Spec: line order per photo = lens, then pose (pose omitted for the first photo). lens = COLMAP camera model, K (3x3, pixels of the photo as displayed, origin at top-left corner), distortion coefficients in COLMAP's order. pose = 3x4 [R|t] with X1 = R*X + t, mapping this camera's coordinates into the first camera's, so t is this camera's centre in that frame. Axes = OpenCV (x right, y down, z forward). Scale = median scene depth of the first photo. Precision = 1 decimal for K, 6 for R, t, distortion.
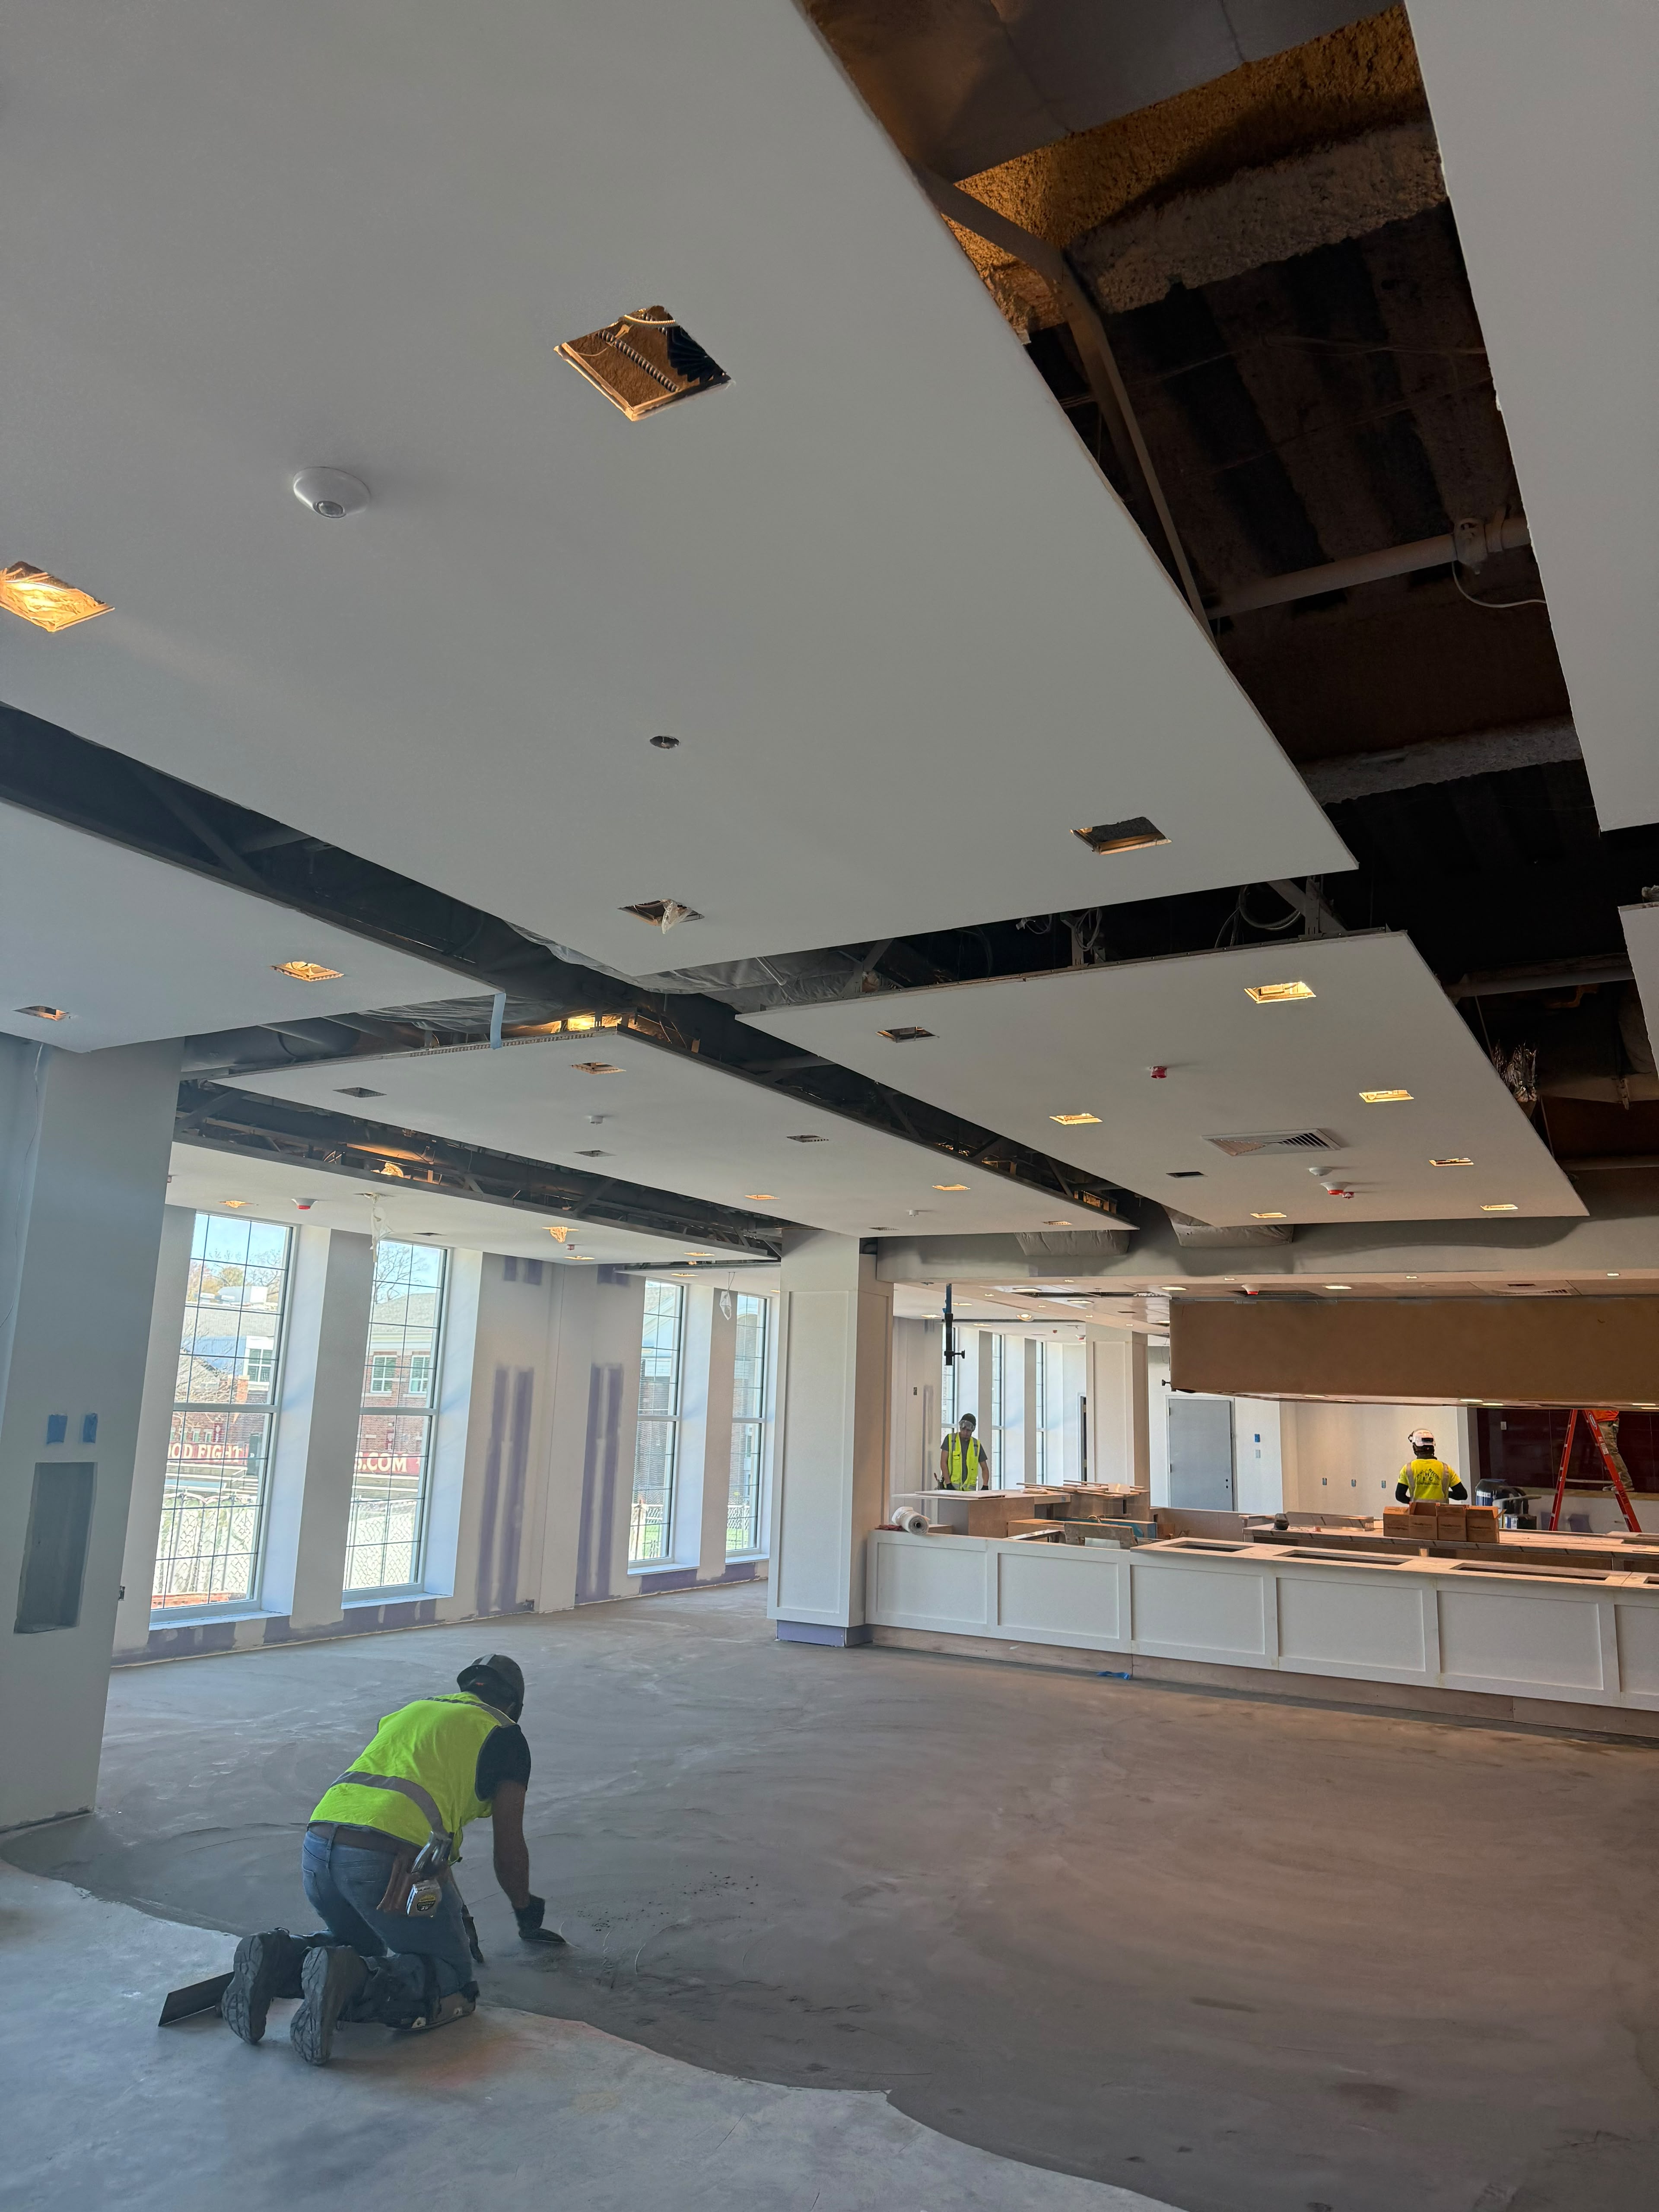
lens RADIAL K [[1567.1, 0, 816.8], [0, 1567.1, 1088.0], [0, 0, 1]] dist [0.026321, -0.035410]
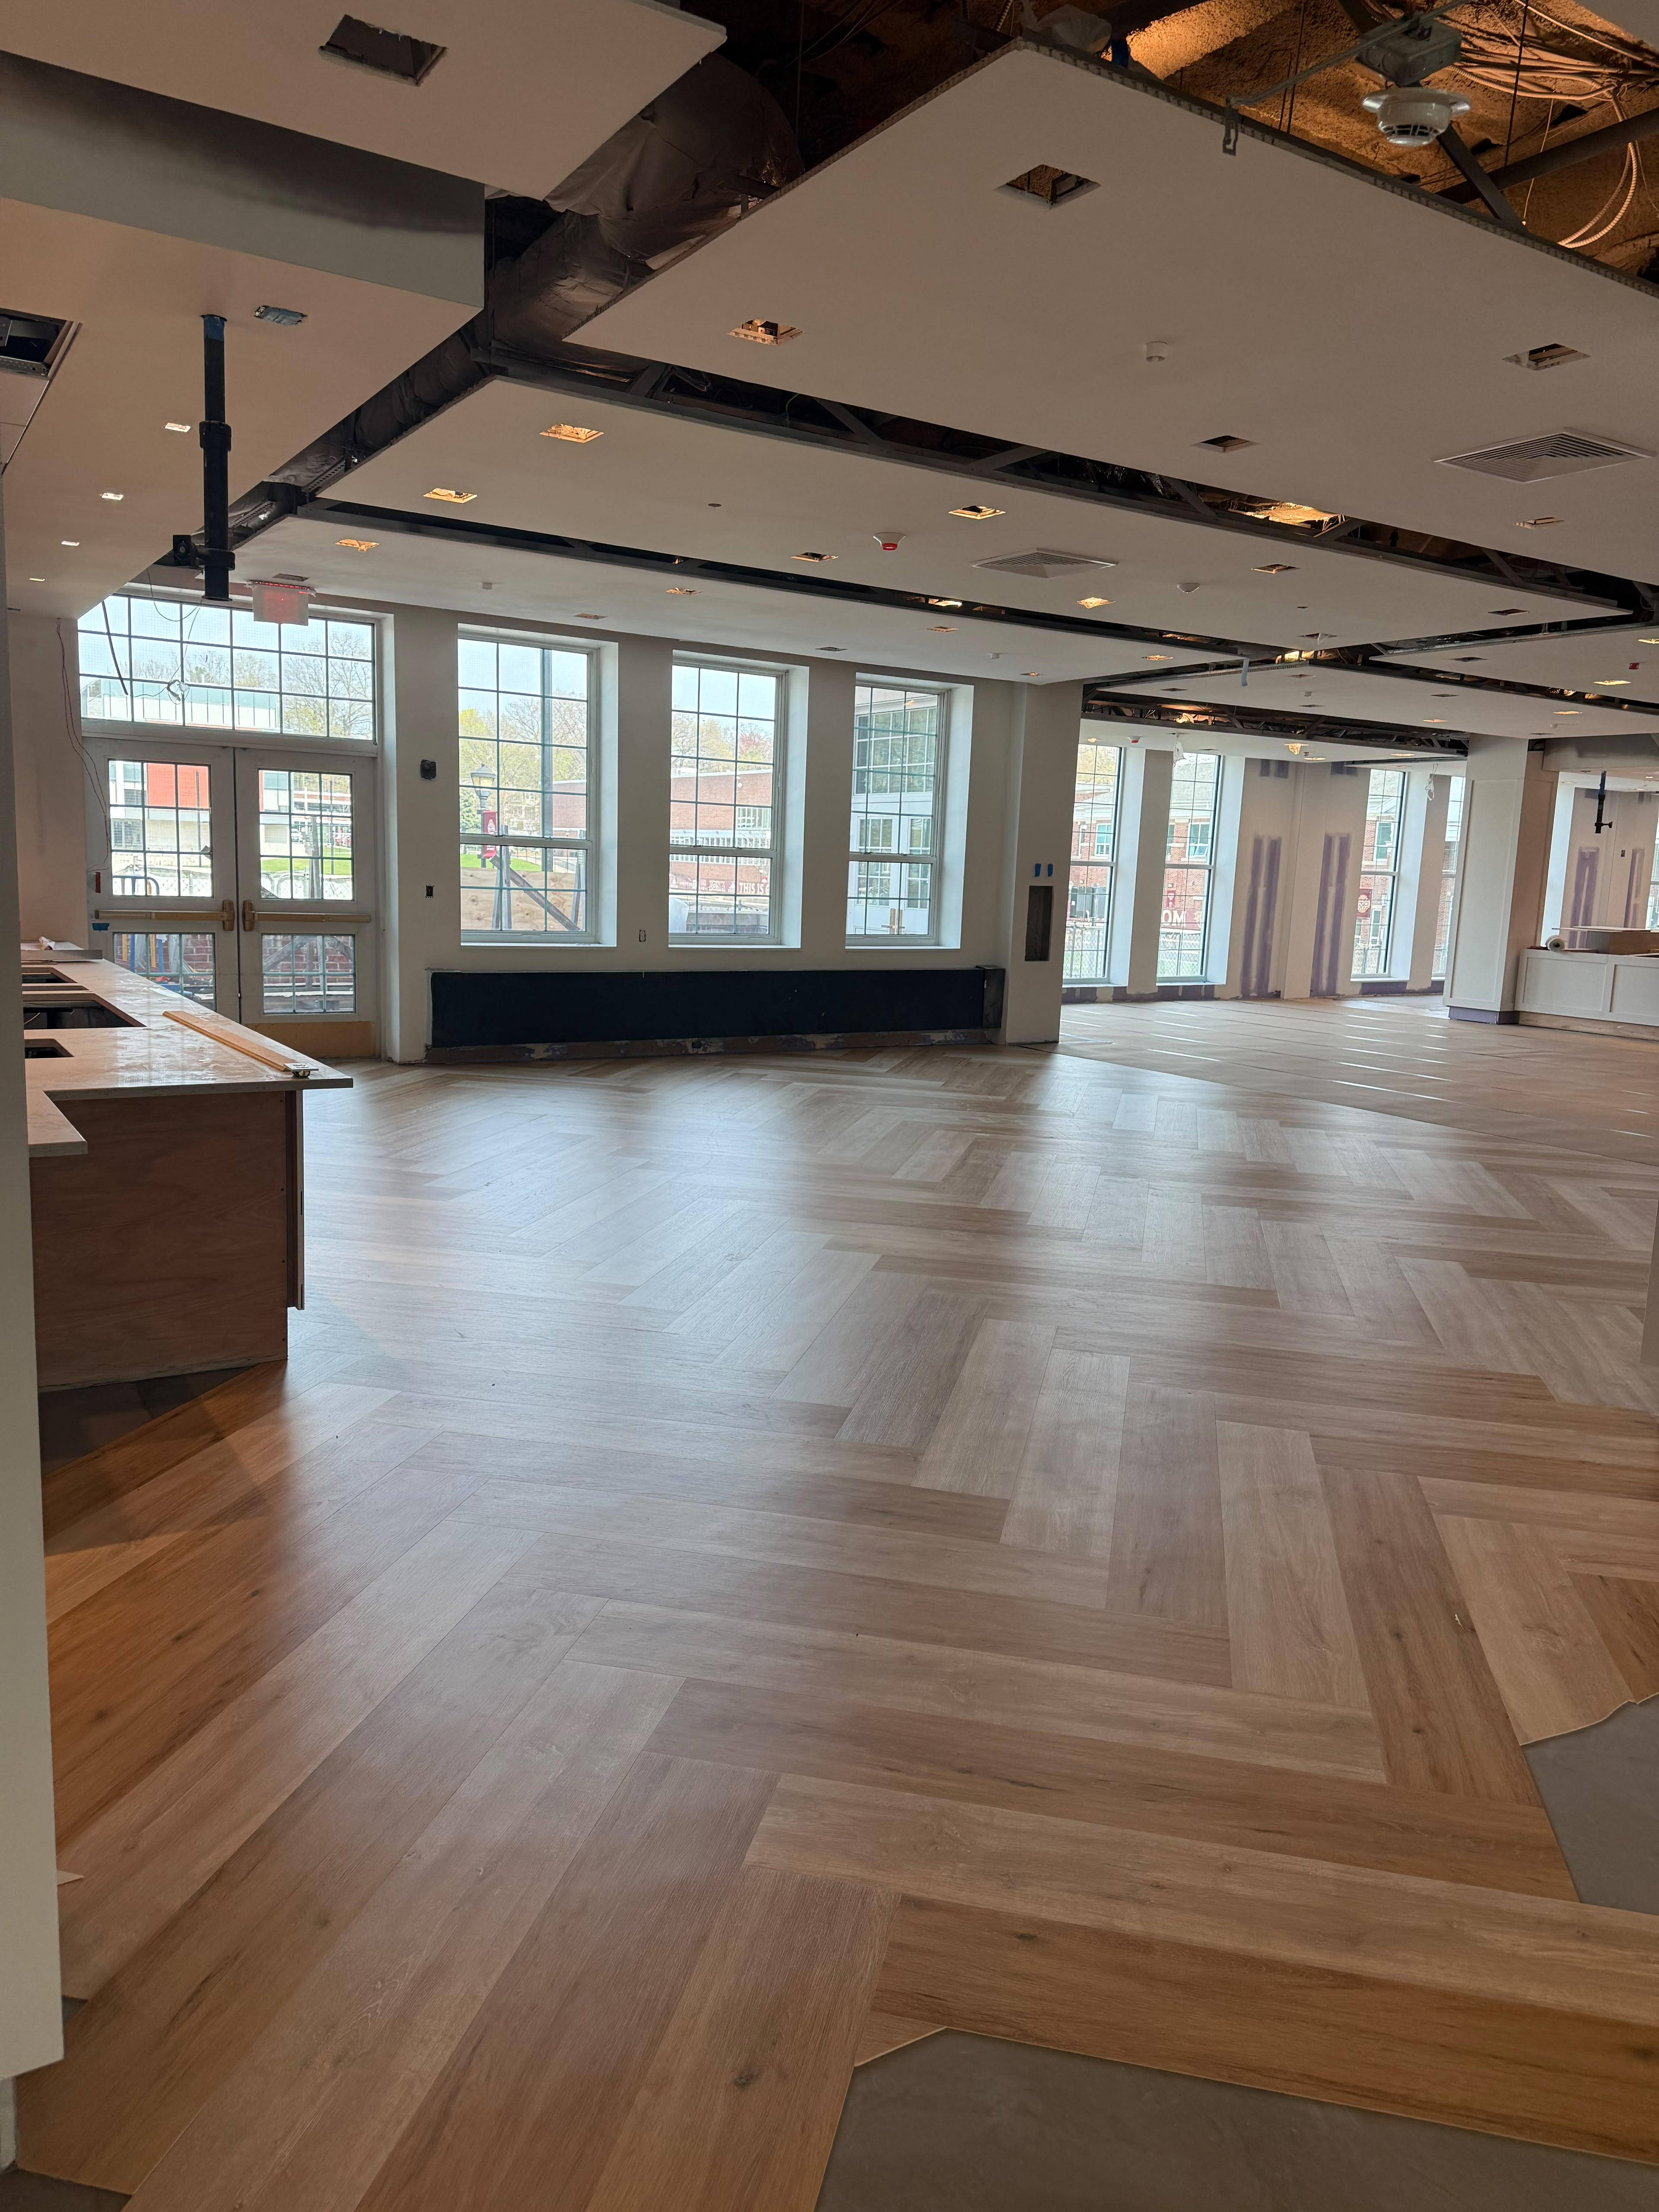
lens RADIAL K [[1567.1, 0, 810.4], [0, 1567.1, 1096.4], [0, 0, 1]] dist [0.026321, -0.035410]
pose [[0.887355, 0.068643, -0.455949, 0.117780], [0.088841, 0.944874, 0.315151, -0.096068], [0.452447, -0.320158, 0.832340, -0.507185]]
